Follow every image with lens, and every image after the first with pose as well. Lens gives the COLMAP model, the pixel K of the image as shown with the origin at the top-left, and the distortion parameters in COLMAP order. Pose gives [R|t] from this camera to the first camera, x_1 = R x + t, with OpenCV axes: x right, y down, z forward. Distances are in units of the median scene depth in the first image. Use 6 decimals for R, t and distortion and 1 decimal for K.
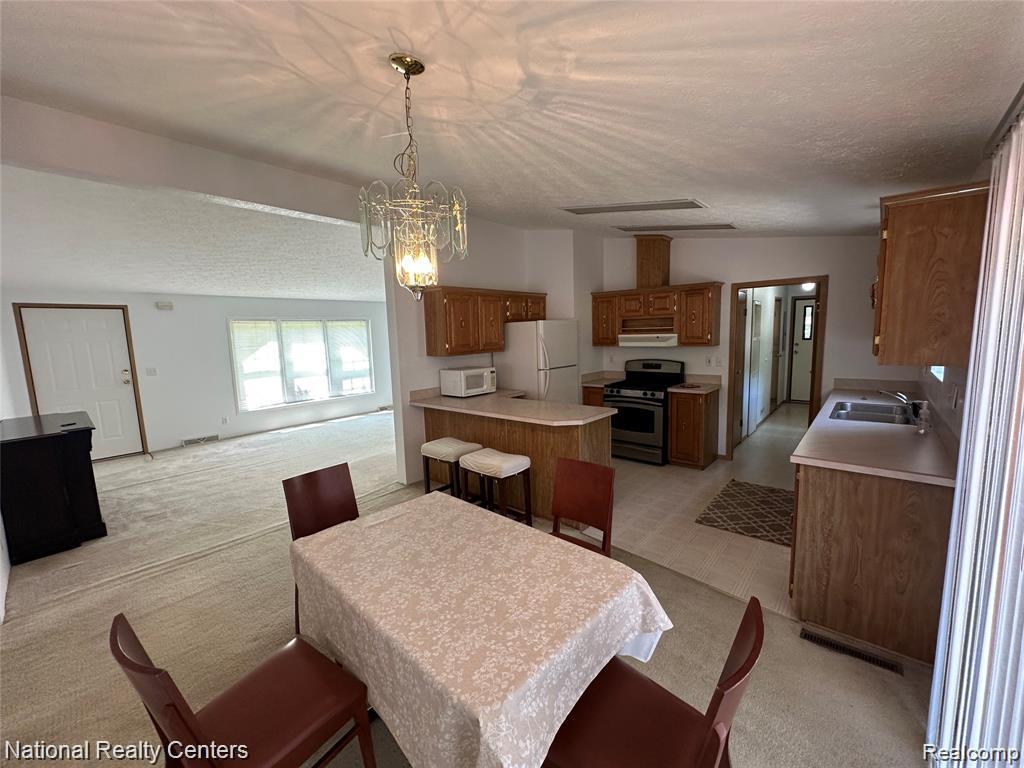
lens RADIAL K [[407.1, 0, 511.9], [0, 407.1, 383.5], [0, 0, 1]] dist [-0.004053, 0.000550]
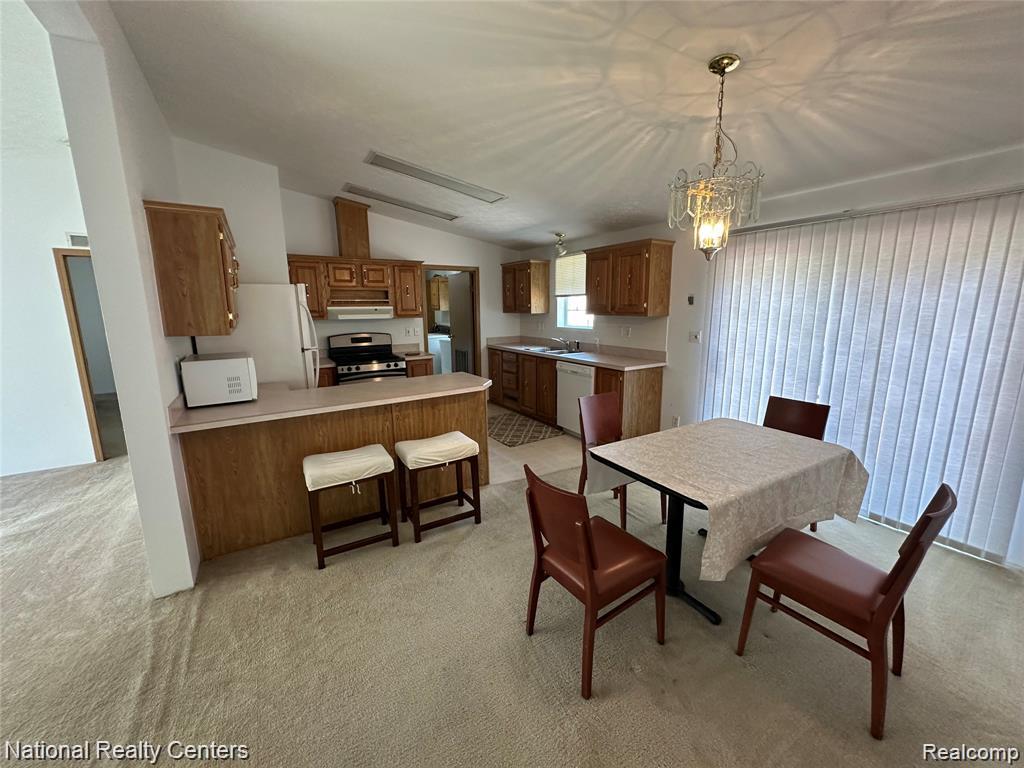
lens RADIAL K [[407.1, 0, 513.4], [0, 407.1, 382.2], [0, 0, 1]] dist [-0.004053, 0.000550]
pose [[0.289729, -0.151466, 0.945048, -0.505308], [0.121003, 0.985272, 0.120816, -0.017283], [-0.949429, 0.079349, 0.303789, 0.377092]]
